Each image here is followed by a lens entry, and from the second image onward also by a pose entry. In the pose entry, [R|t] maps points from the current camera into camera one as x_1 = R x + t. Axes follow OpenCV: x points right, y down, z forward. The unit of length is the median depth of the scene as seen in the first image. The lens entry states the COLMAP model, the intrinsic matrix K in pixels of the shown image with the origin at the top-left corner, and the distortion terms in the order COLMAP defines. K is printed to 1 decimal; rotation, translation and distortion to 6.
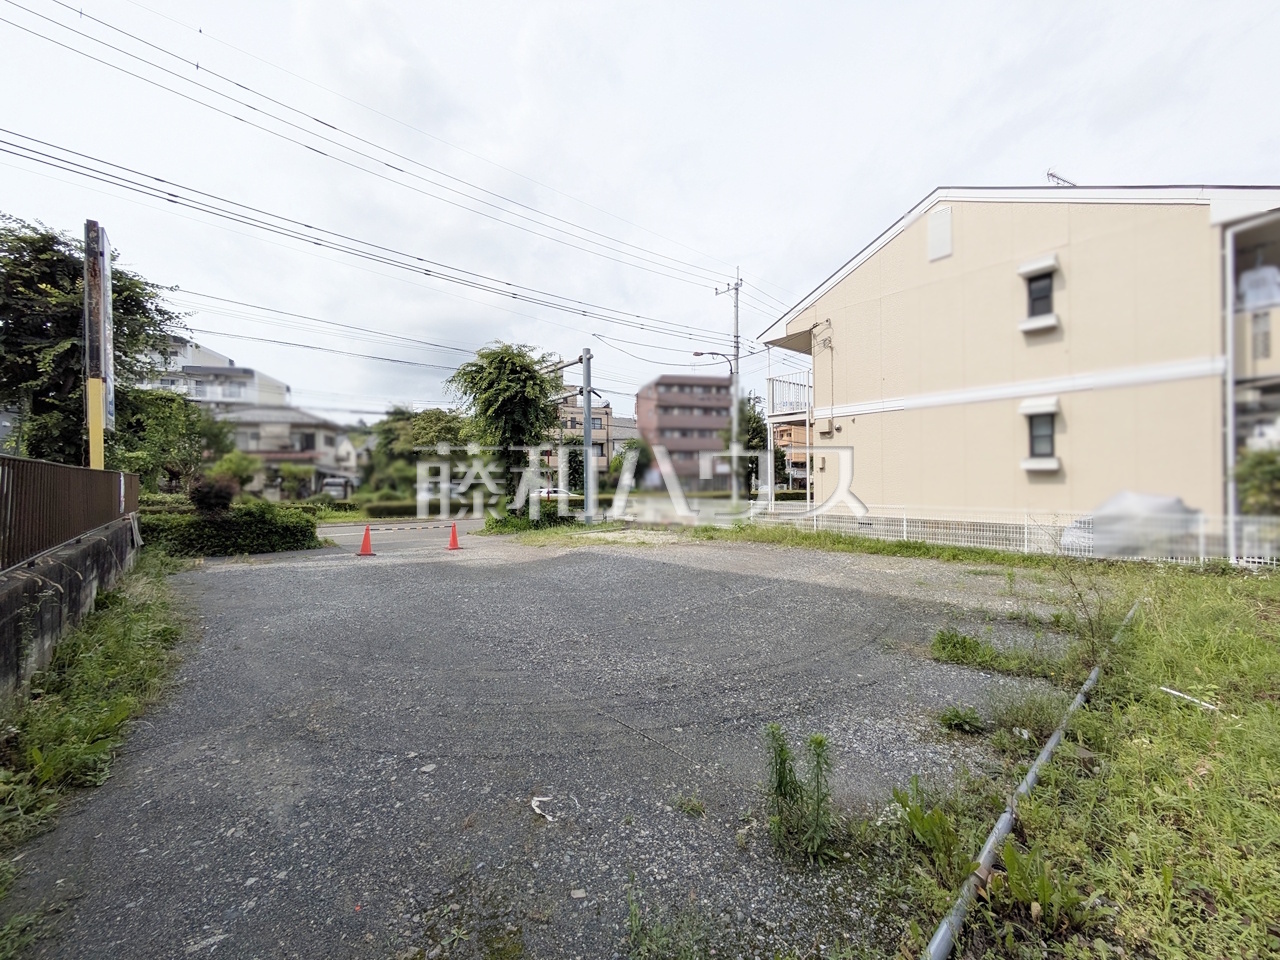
lens RADIAL K [[506.9, 0, 640.8], [0, 506.9, 482.5], [0, 0, 1]] dist [-0.004544, 0.002998]
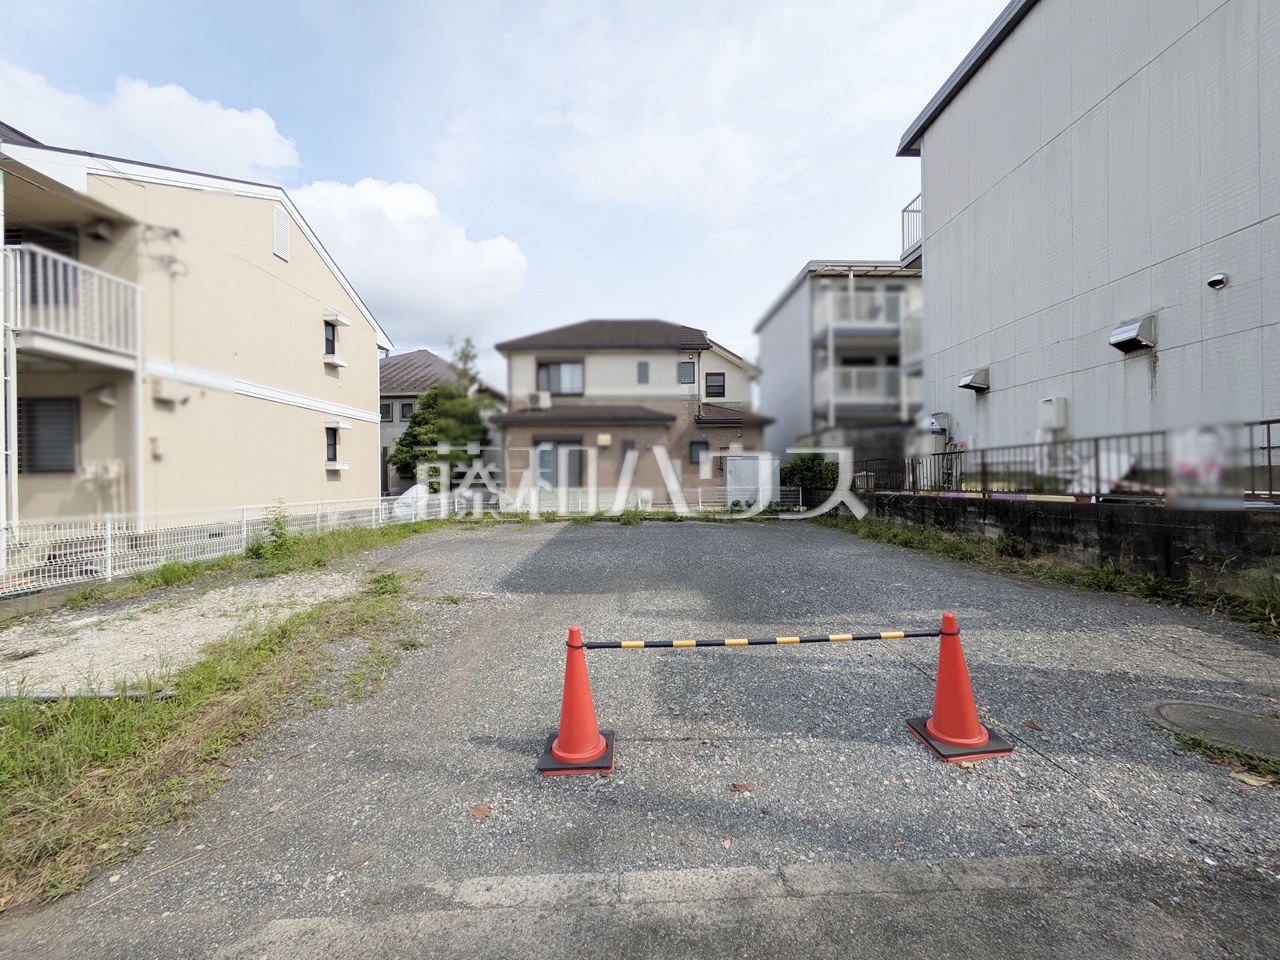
lens RADIAL K [[506.9, 0, 640.8], [0, 506.9, 482.5], [0, 0, 1]] dist [-0.004544, 0.002998]
pose [[-0.763589, 0.005614, 0.645679, -0.513599], [0.005497, 0.999982, -0.002193, 0.010830], [-0.645680, 0.001875, -0.763606, 1.101387]]
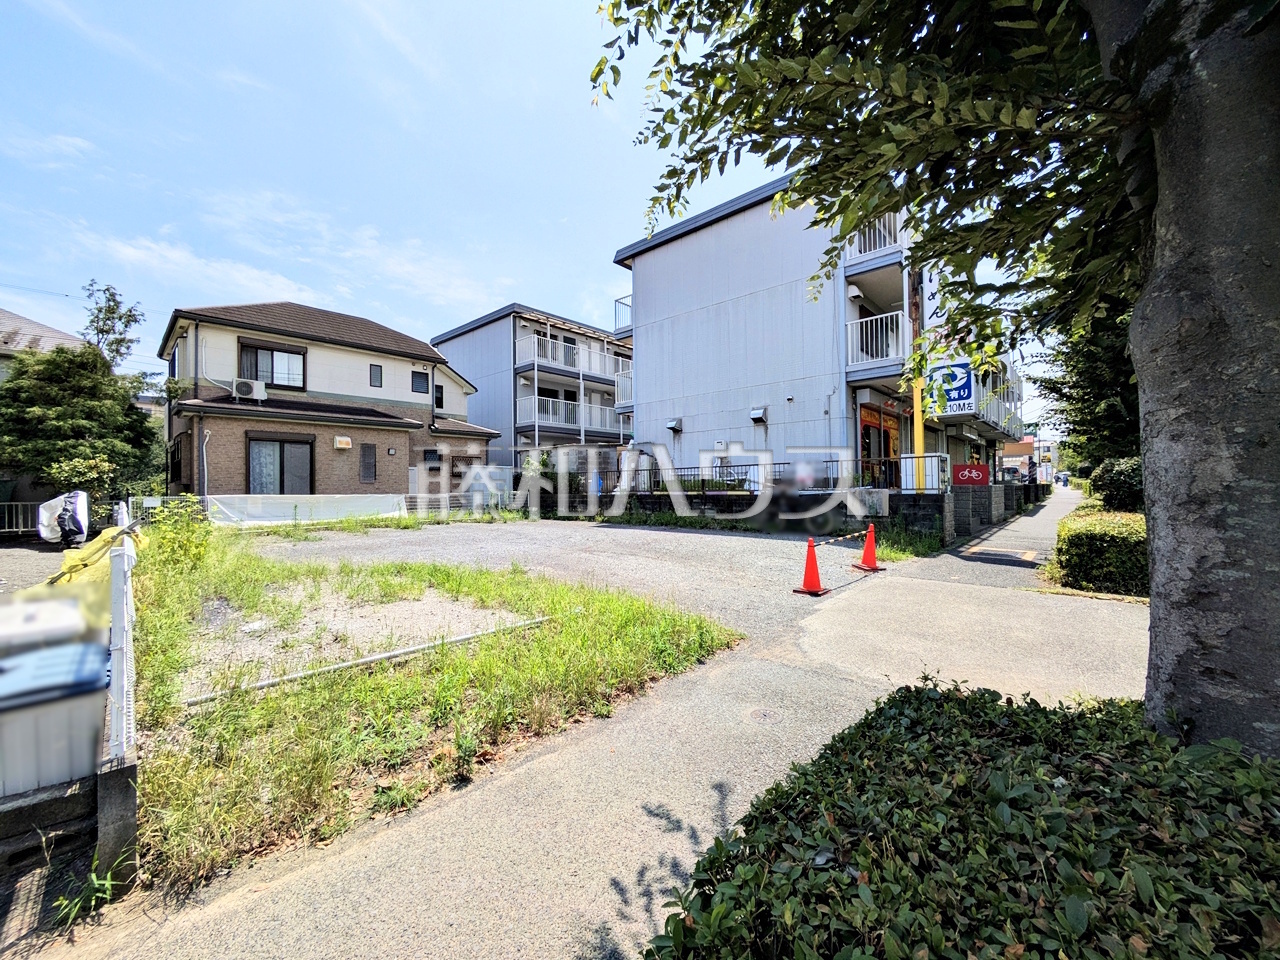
lens RADIAL K [[506.9, 0, 640.8], [0, 506.9, 482.5], [0, 0, 1]] dist [-0.004544, 0.002998]
pose [[-0.994847, 0.009773, -0.100916, -0.198836], [0.011433, 0.999808, -0.015886, 0.020952], [0.100741, -0.016958, -0.994768, 1.436420]]
